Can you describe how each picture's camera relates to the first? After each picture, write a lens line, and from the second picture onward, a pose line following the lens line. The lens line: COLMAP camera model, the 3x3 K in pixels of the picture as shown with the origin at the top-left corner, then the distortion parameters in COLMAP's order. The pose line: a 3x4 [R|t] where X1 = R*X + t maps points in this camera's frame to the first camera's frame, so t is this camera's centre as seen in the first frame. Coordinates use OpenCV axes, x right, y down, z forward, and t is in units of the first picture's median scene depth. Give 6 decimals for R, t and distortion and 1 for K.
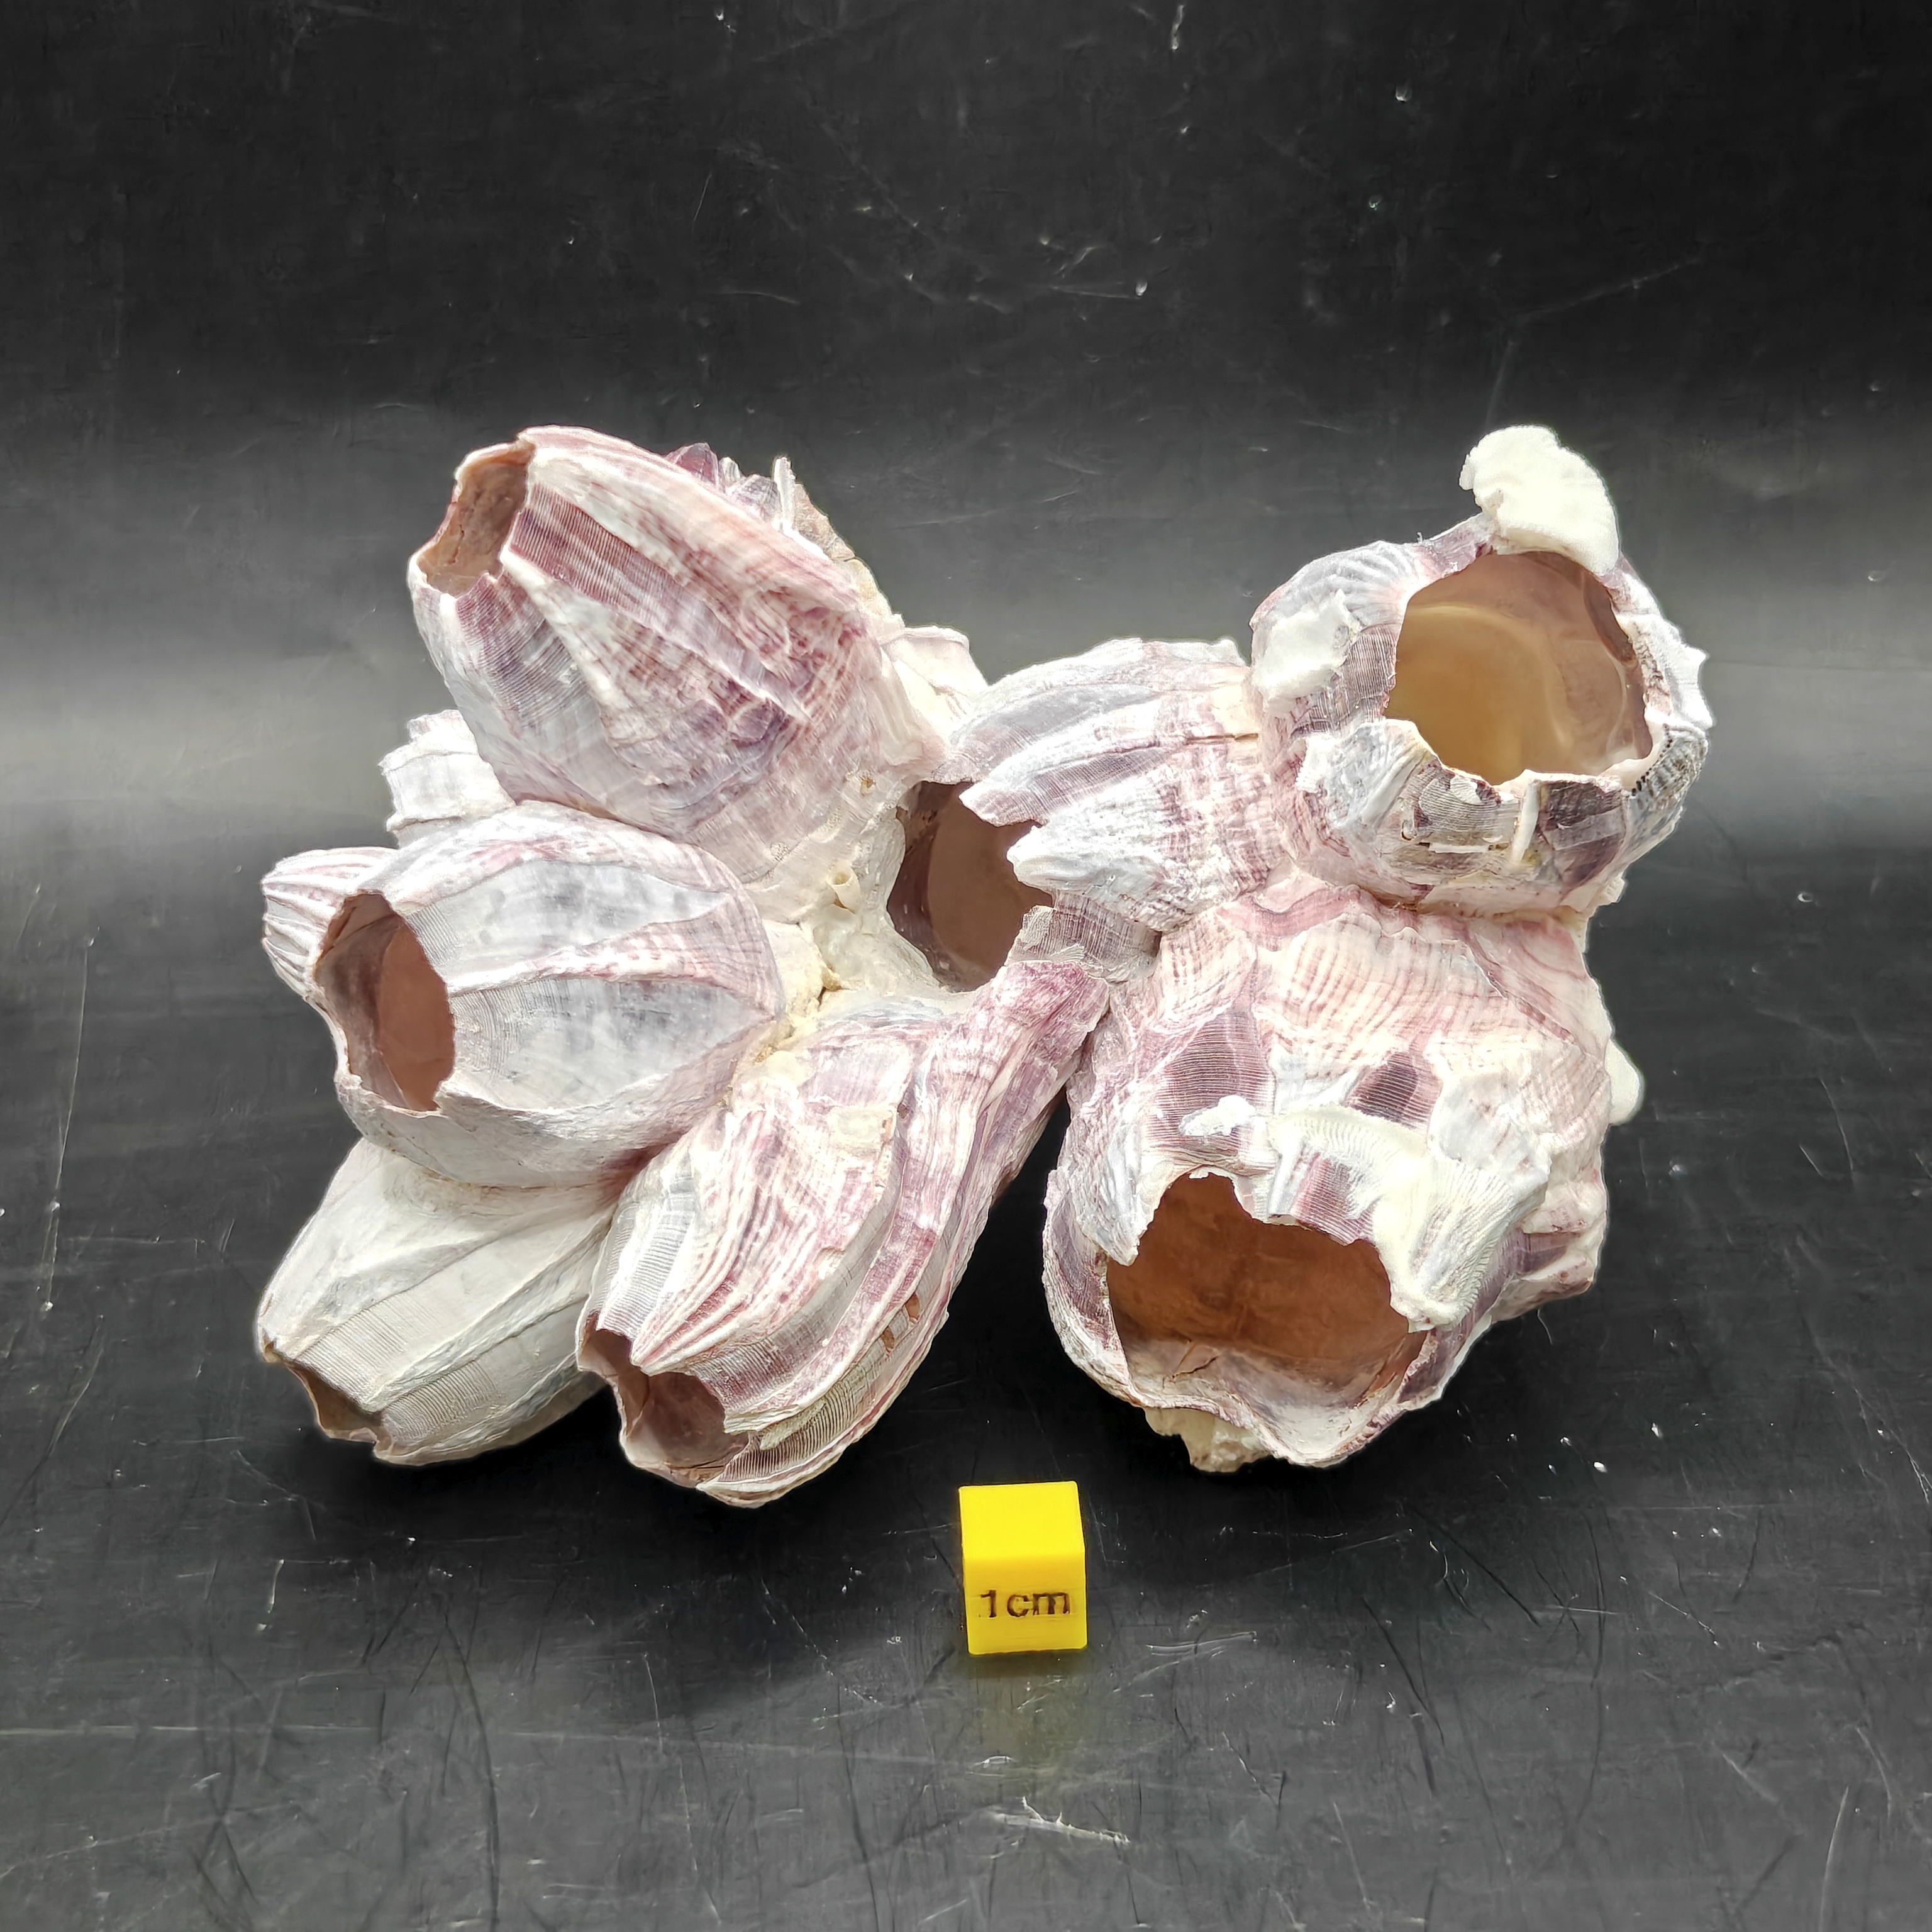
lens RADIAL K [[3533.9, 0, 974.3], [0, 3533.9, 972.5], [0, 0, 1]] dist [0.132789, 0.000000]
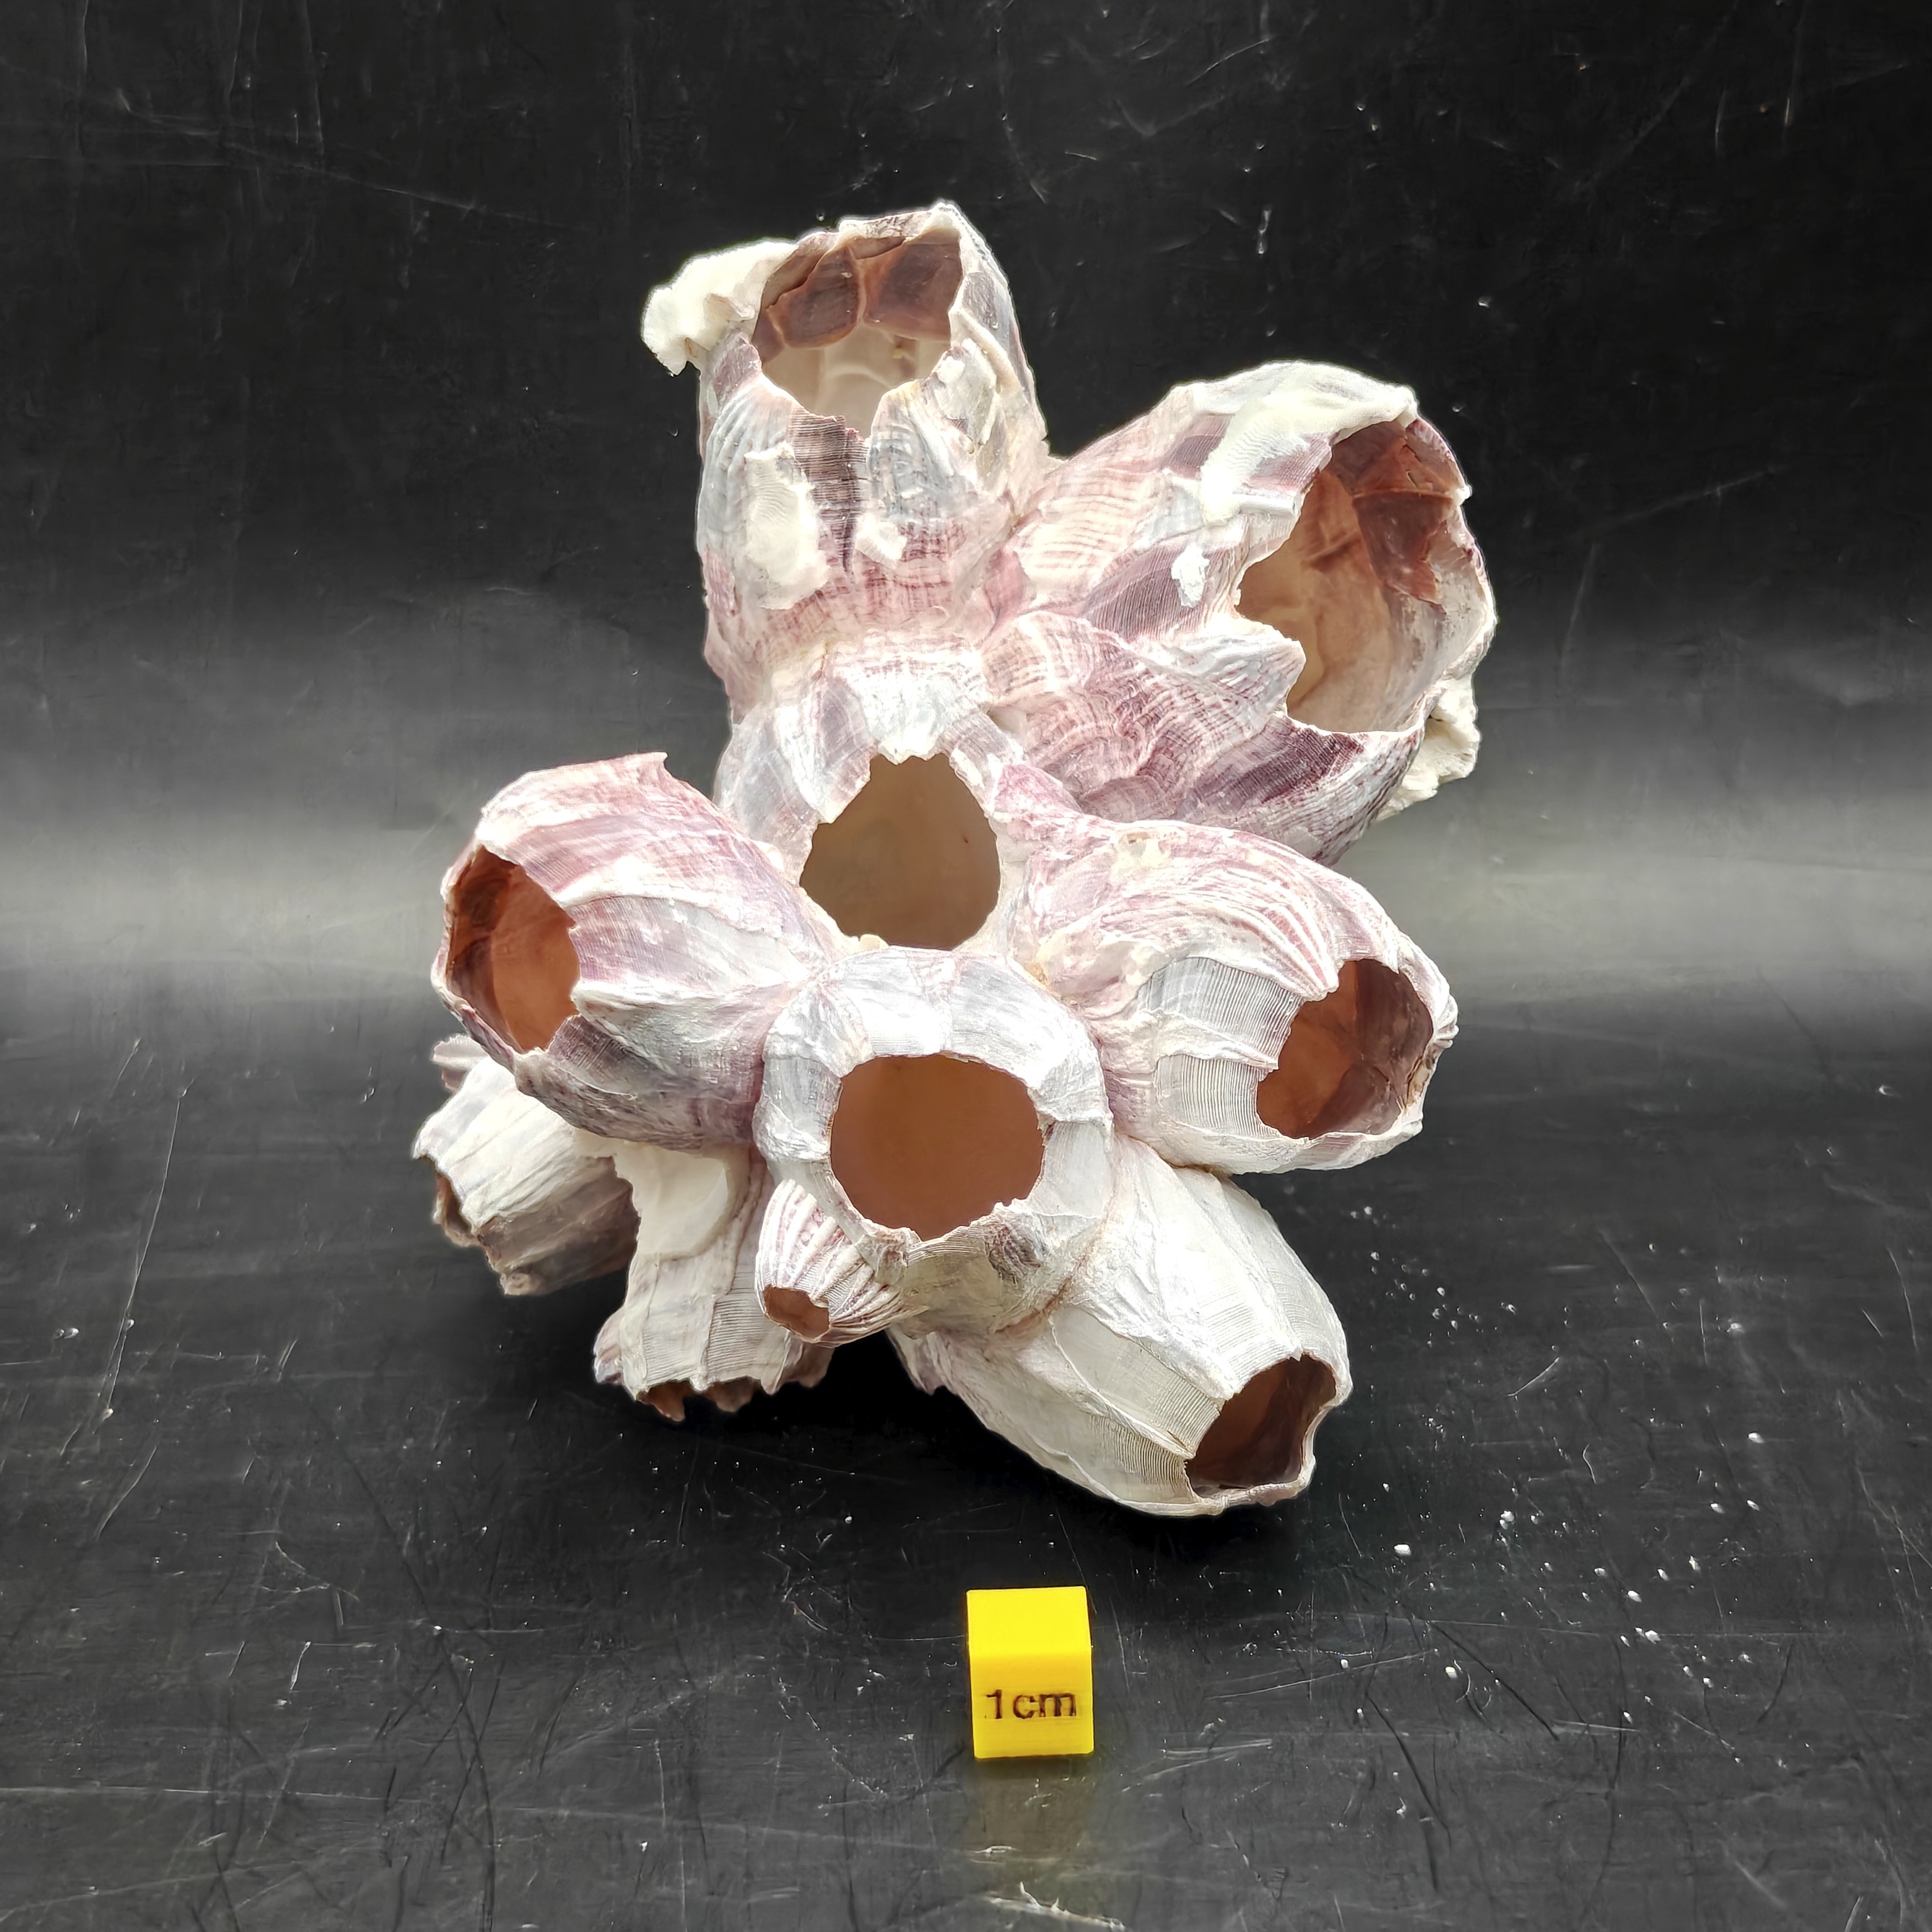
lens RADIAL K [[3533.9, 0, 946.1], [0, 3533.9, 981.1], [0, 0, 1]] dist [0.132789, 0.000000]
pose [[0.223299, -0.849310, 0.478342, -0.589631], [0.969268, 0.245439, -0.016689, 0.015671], [-0.103230, 0.467368, 0.878015, 0.072182]]
